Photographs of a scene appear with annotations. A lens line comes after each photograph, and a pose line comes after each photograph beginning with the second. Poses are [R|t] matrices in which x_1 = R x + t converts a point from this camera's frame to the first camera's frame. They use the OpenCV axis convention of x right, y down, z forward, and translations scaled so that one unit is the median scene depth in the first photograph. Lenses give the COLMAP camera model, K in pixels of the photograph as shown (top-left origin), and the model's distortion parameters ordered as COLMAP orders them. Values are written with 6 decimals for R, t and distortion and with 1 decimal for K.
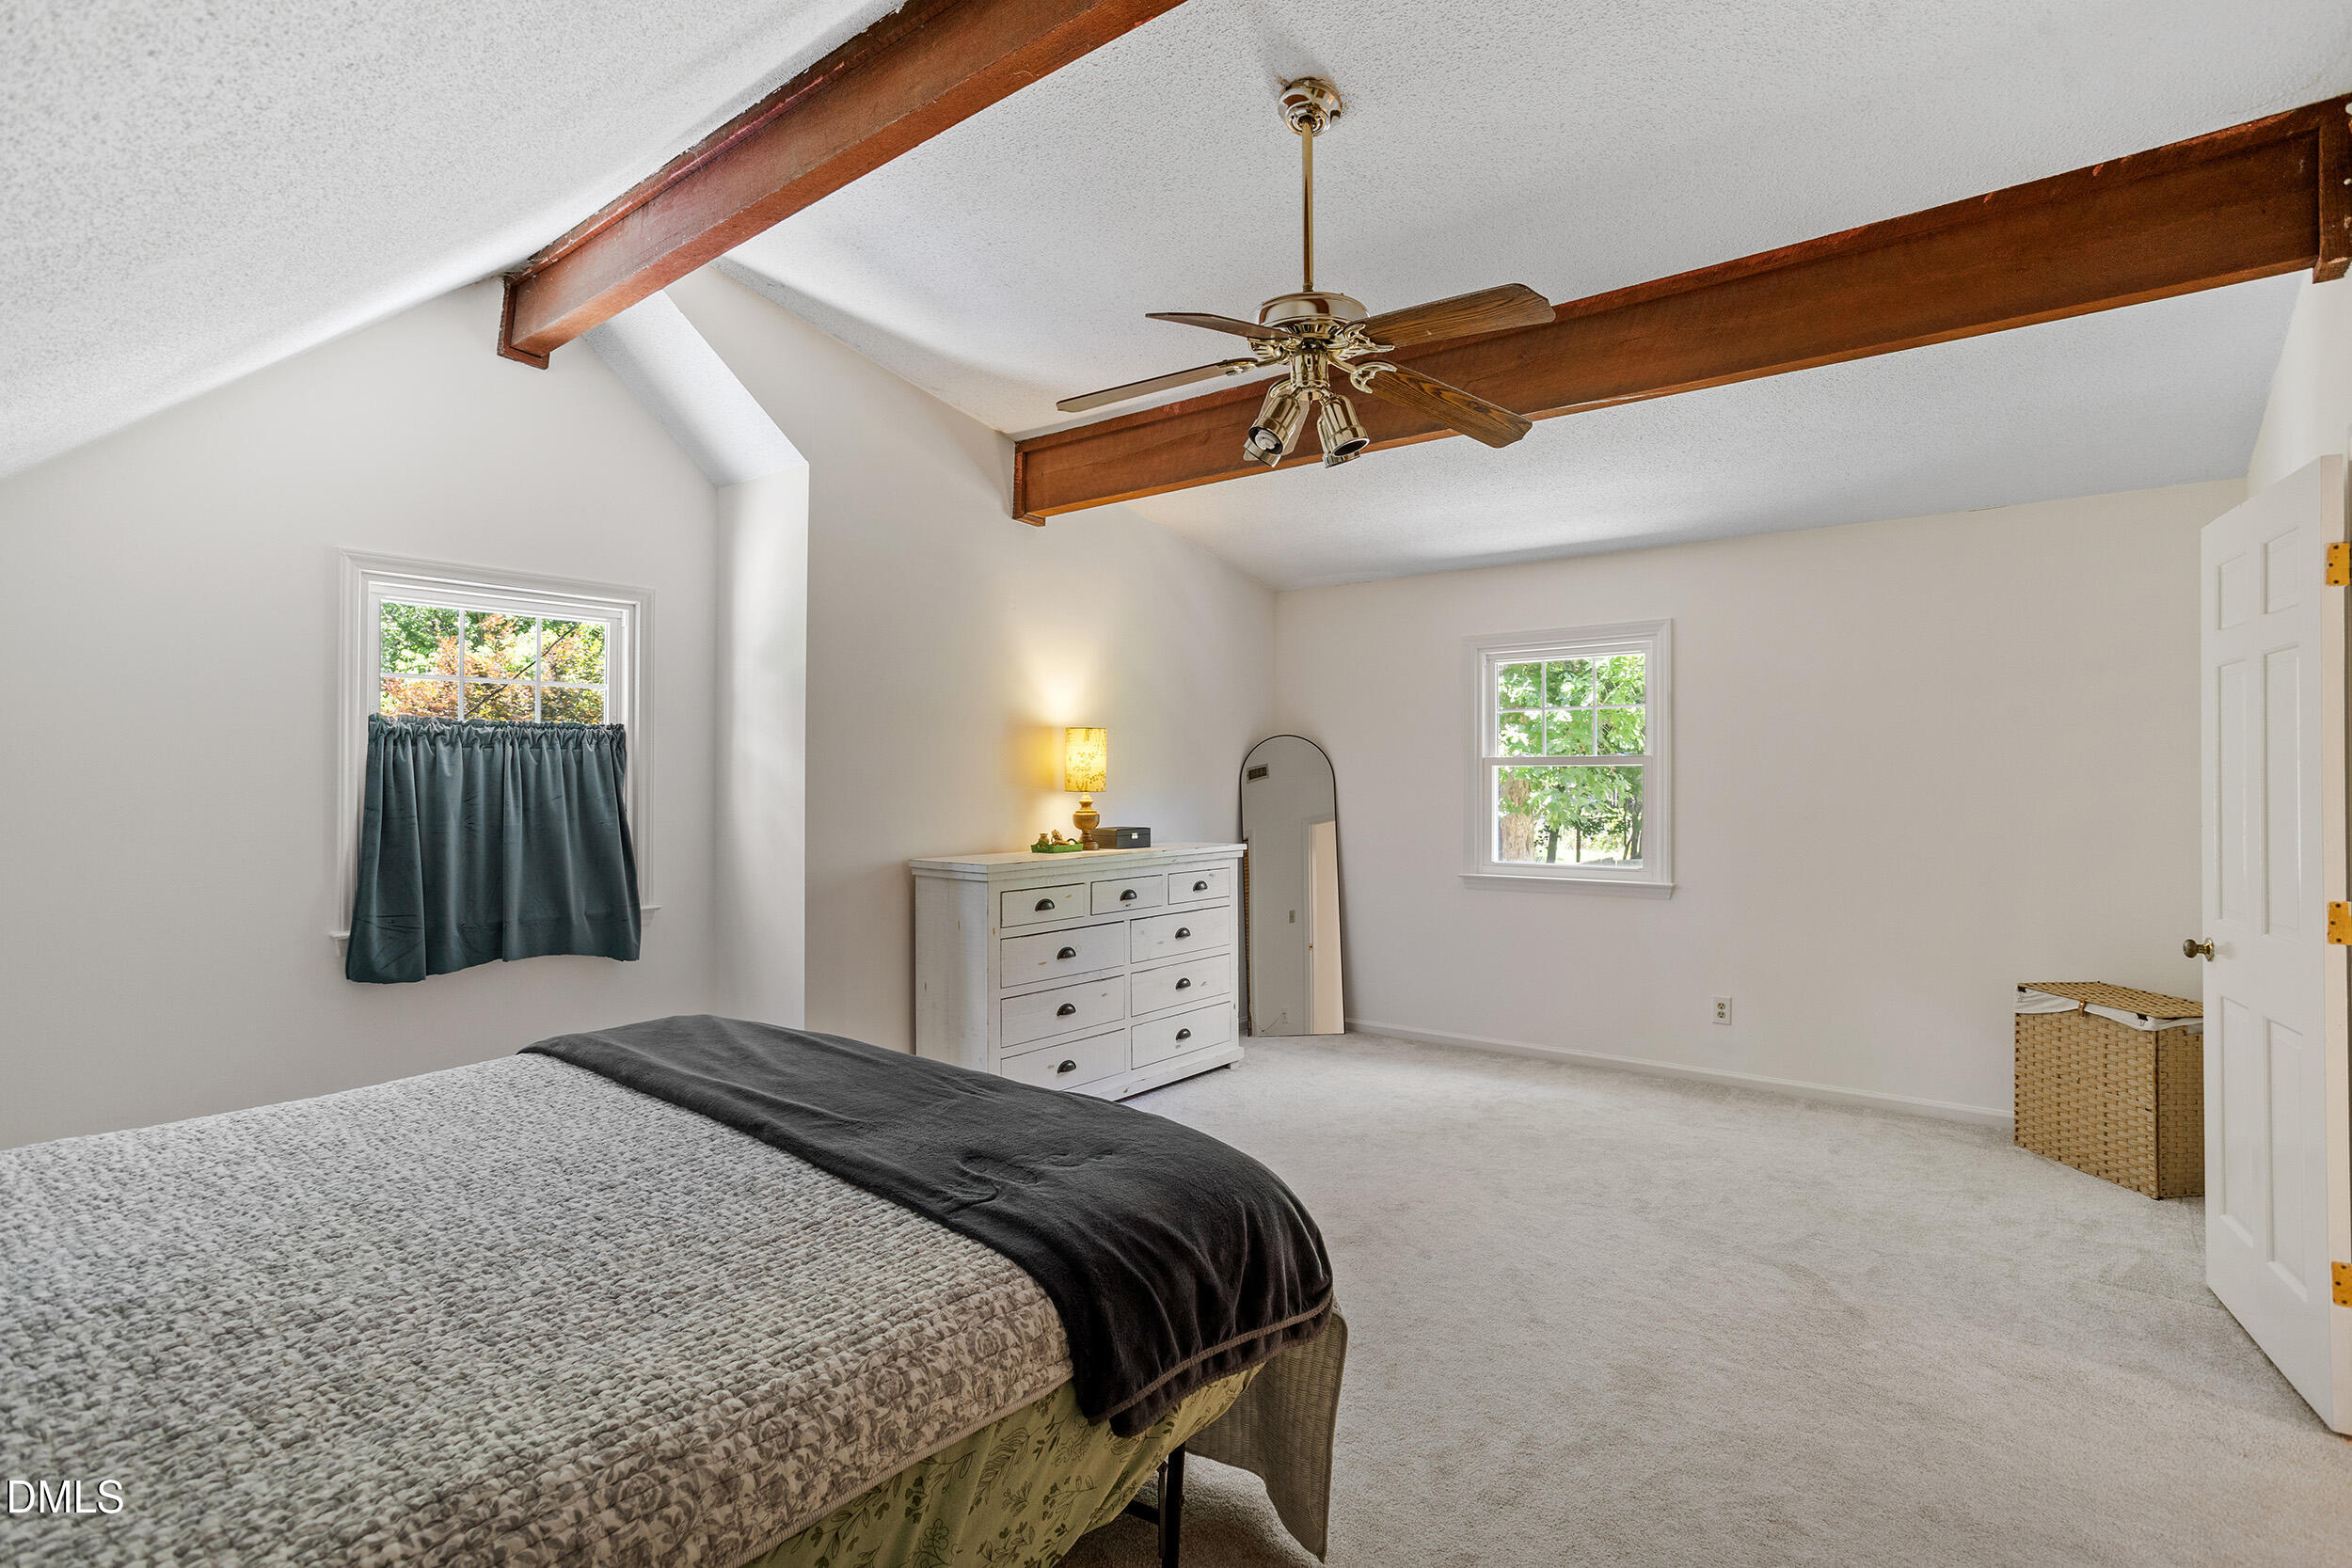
lens RADIAL K [[1148.1, 0, 1176.0], [0, 1148.1, 784.0], [0, 0, 1]] dist [-0.015008, -0.000156]
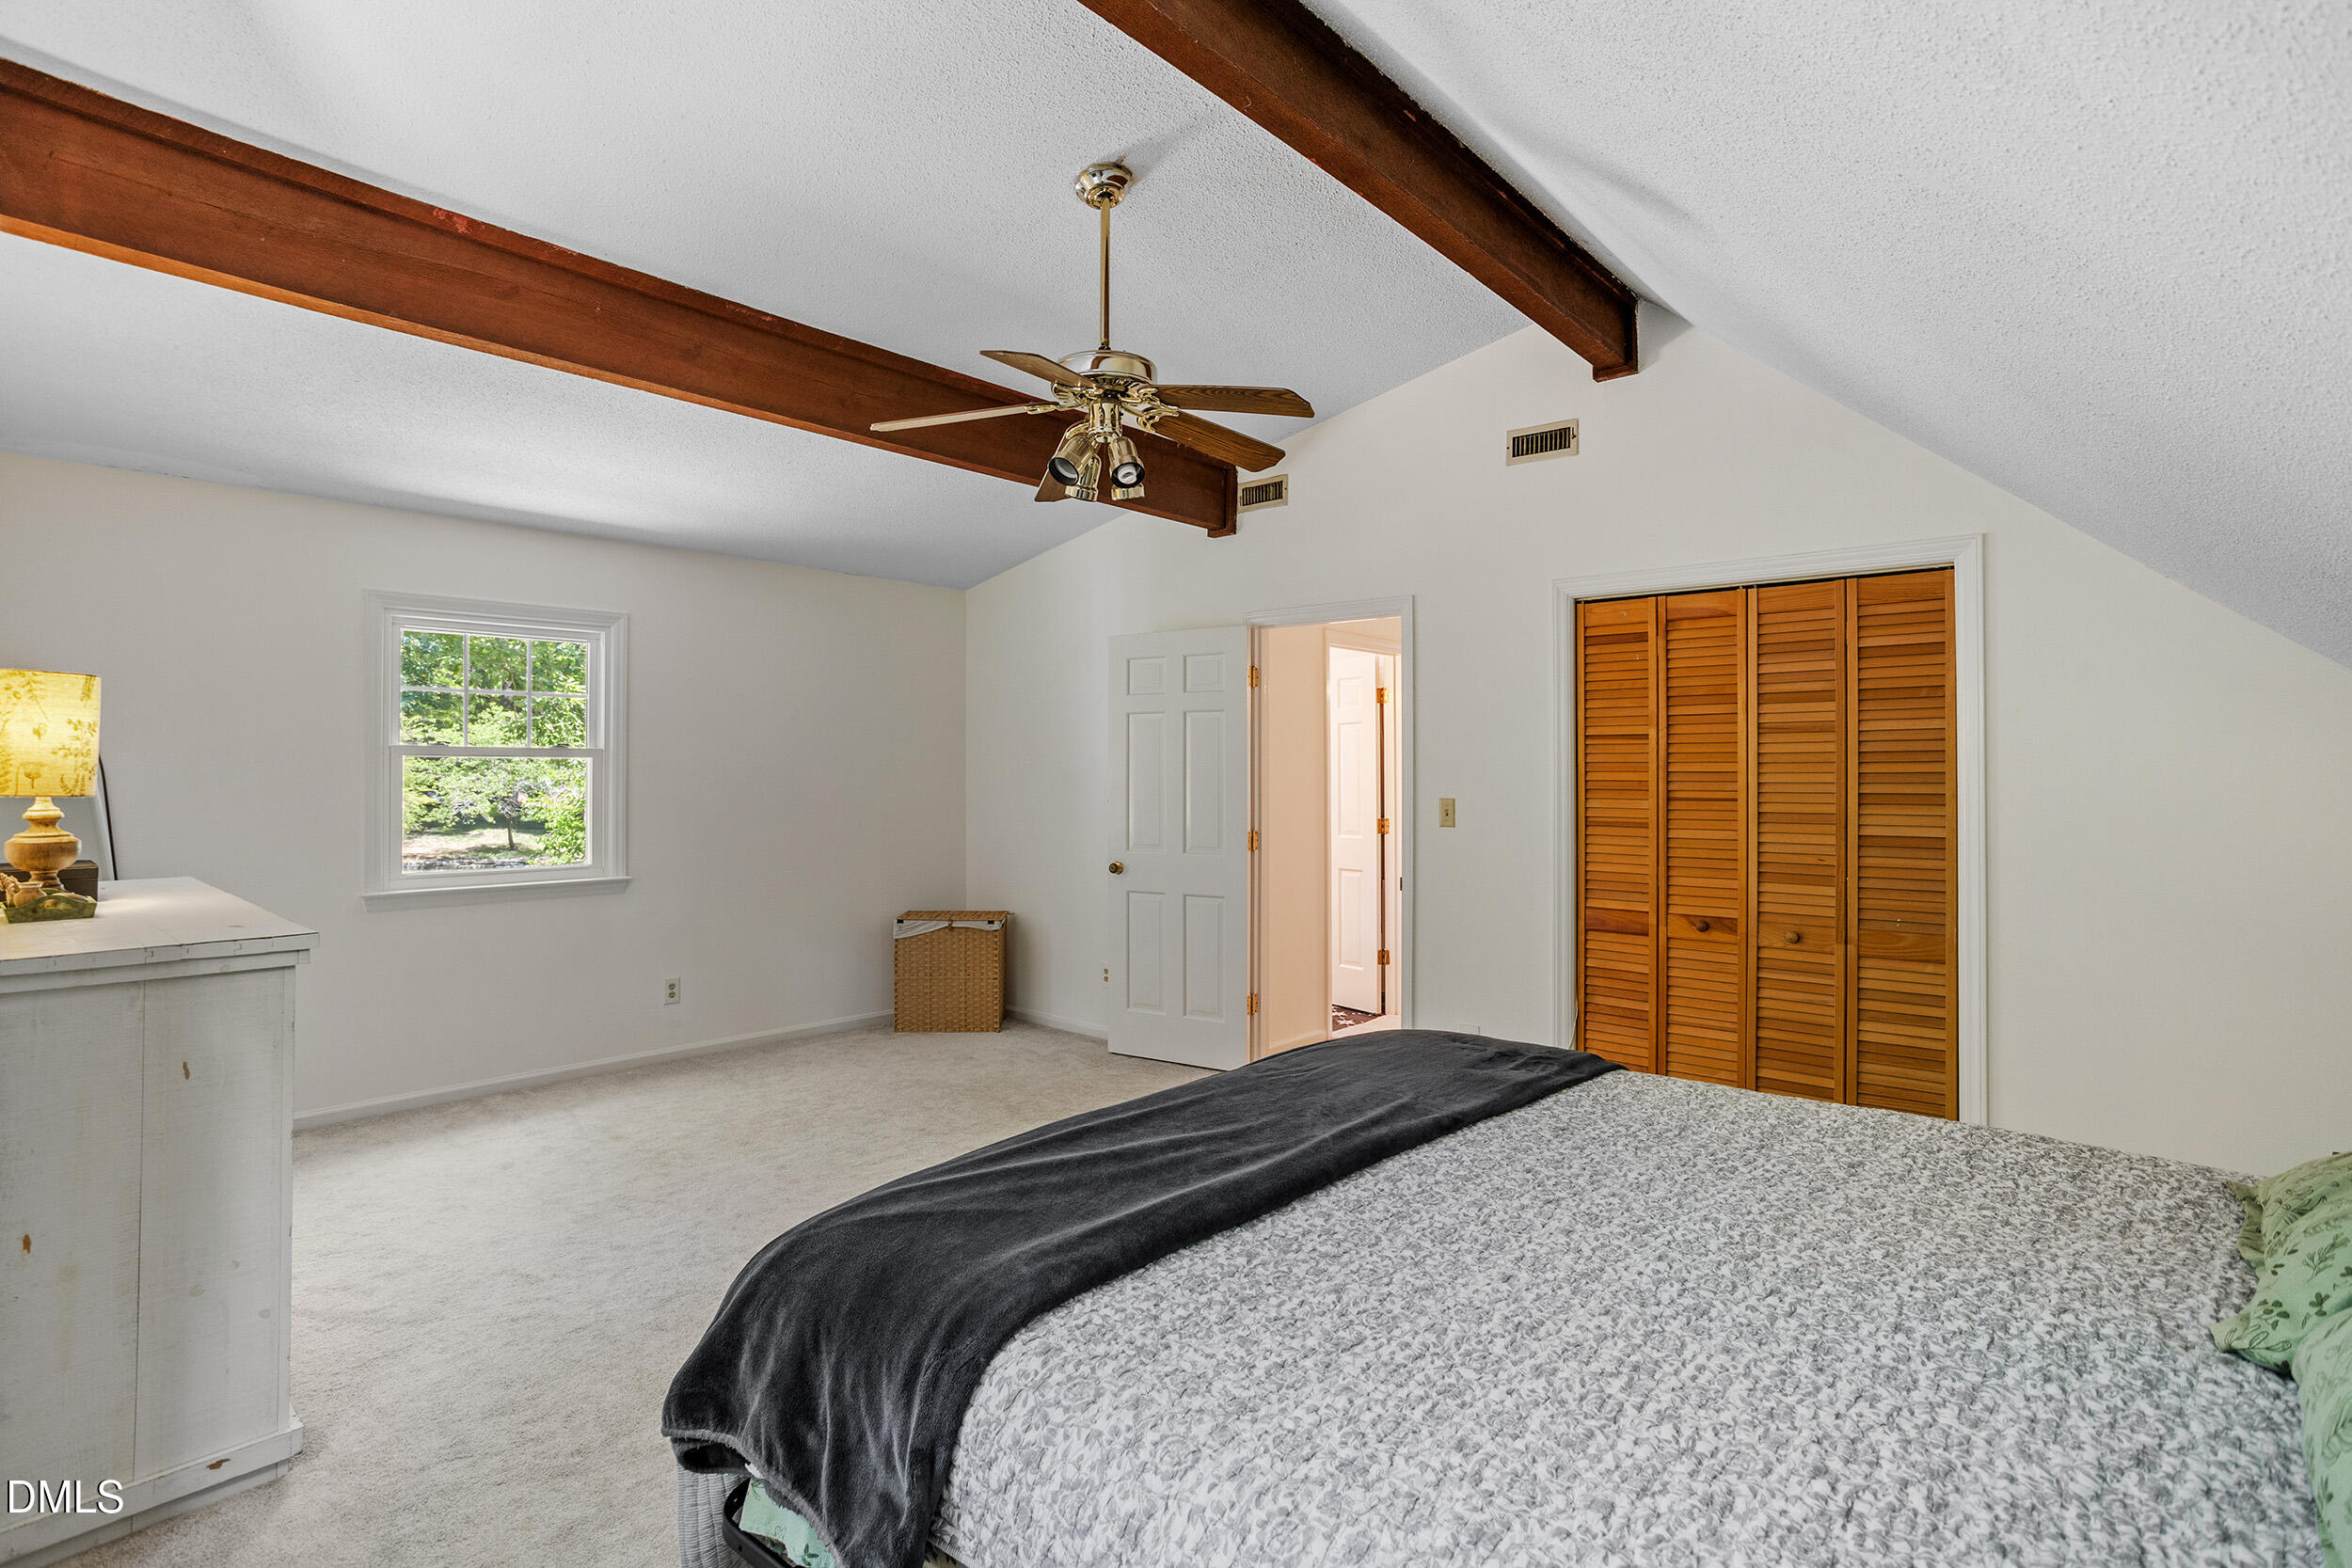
lens RADIAL K [[1148.1, 0, 1176.0], [0, 1148.1, 784.0], [0, 0, 1]] dist [-0.015008, -0.000156]
pose [[0.053319, -0.010004, 0.998527, -0.762701], [-0.002169, 0.999946, 0.010134, -0.009030], [-0.998575, -0.002707, 0.053294, 0.644420]]
